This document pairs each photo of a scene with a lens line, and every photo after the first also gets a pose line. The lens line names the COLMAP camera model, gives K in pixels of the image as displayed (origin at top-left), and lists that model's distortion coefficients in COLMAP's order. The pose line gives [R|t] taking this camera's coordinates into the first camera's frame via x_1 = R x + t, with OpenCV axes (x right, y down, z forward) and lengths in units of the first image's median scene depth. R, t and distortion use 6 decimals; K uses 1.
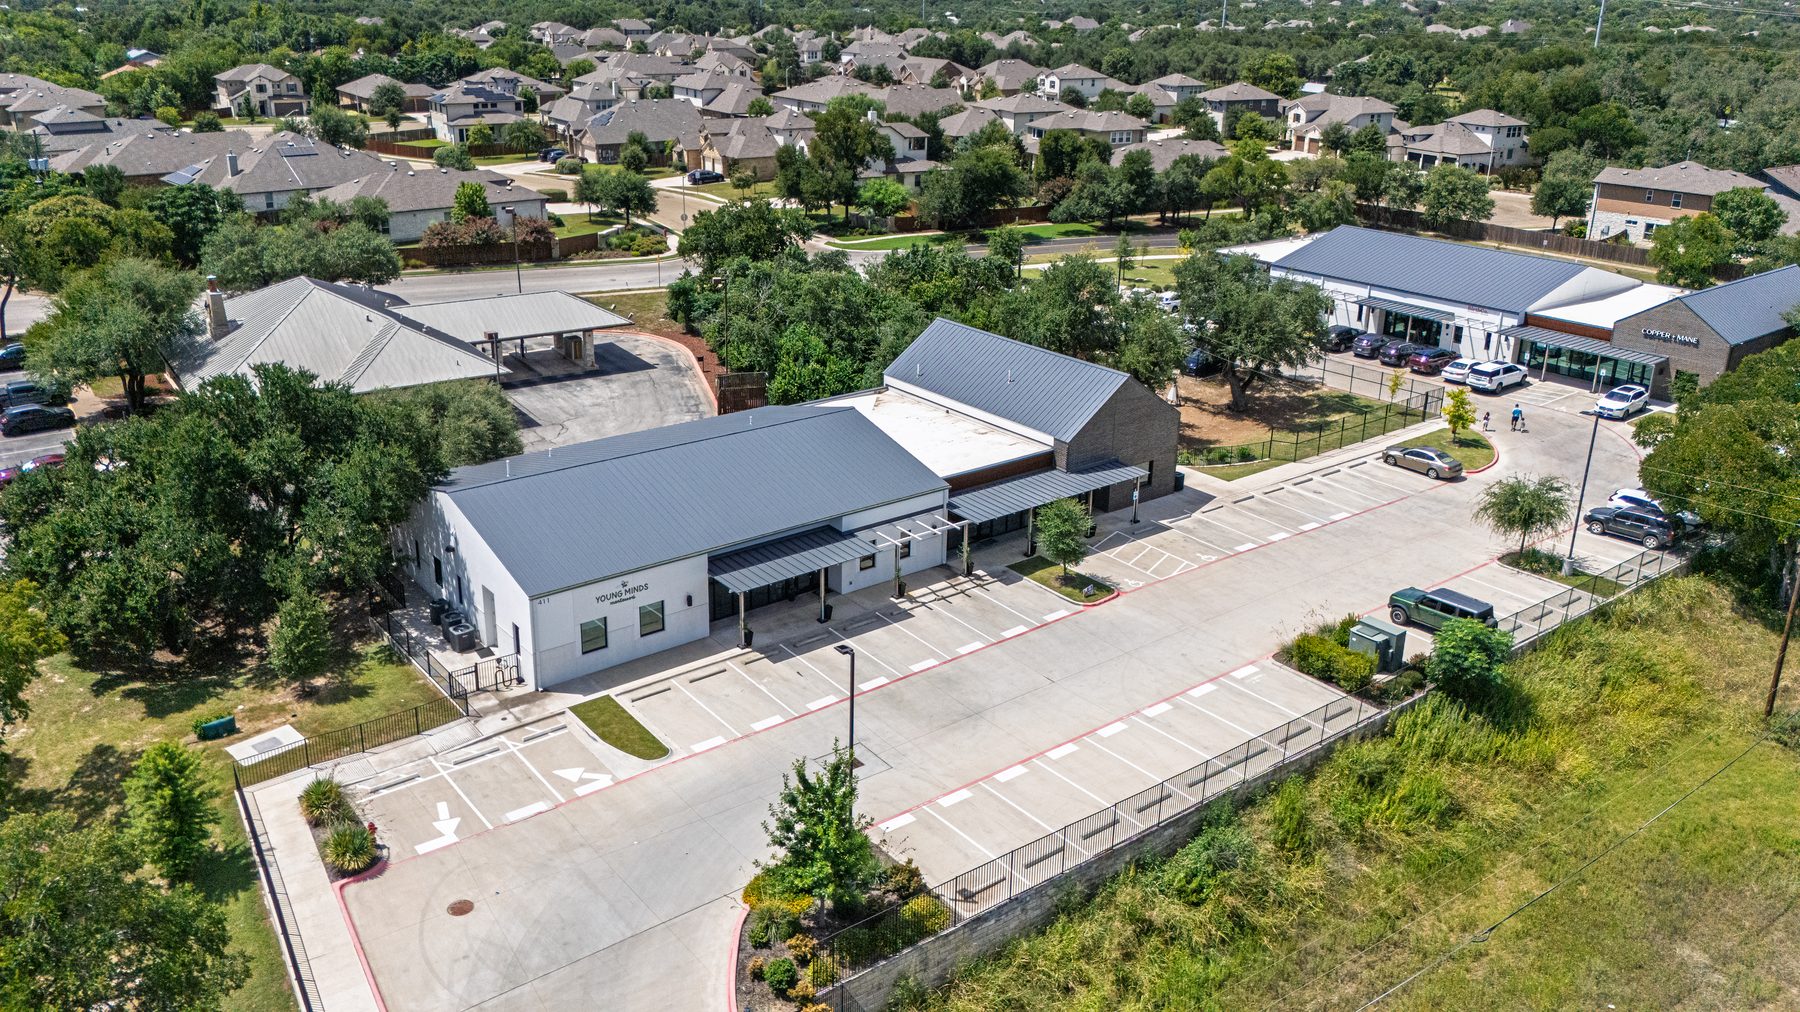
lens RADIAL K [[1331.6, 0, 900.0], [0, 1331.6, 506.0], [0, 0, 1]] dist [0.063176, 0.001617]
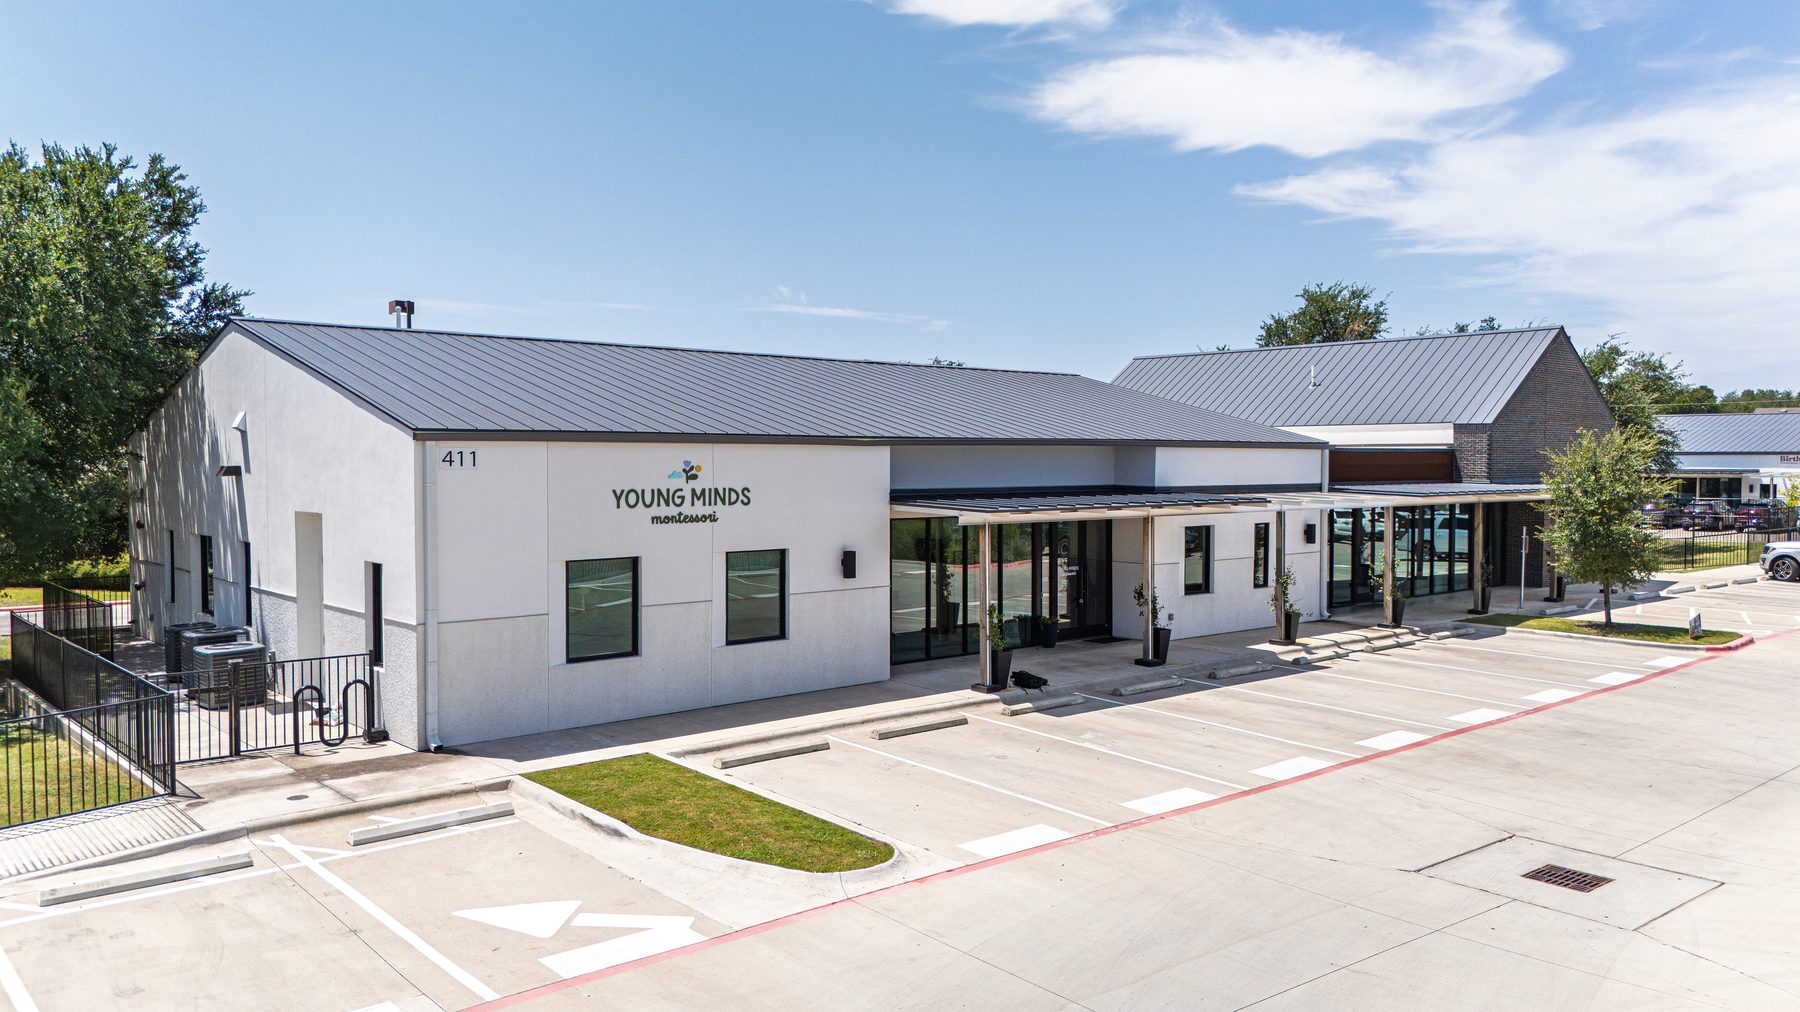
lens RADIAL K [[1331.6, 0, 900.0], [0, 1331.6, 506.0], [0, 0, 1]] dist [0.063176, 0.001617]
pose [[0.998548, -0.030425, 0.044452, -0.166843], [0.043528, 0.941878, -0.333124, 0.191747], [-0.031733, 0.334575, 0.941835, 0.663460]]
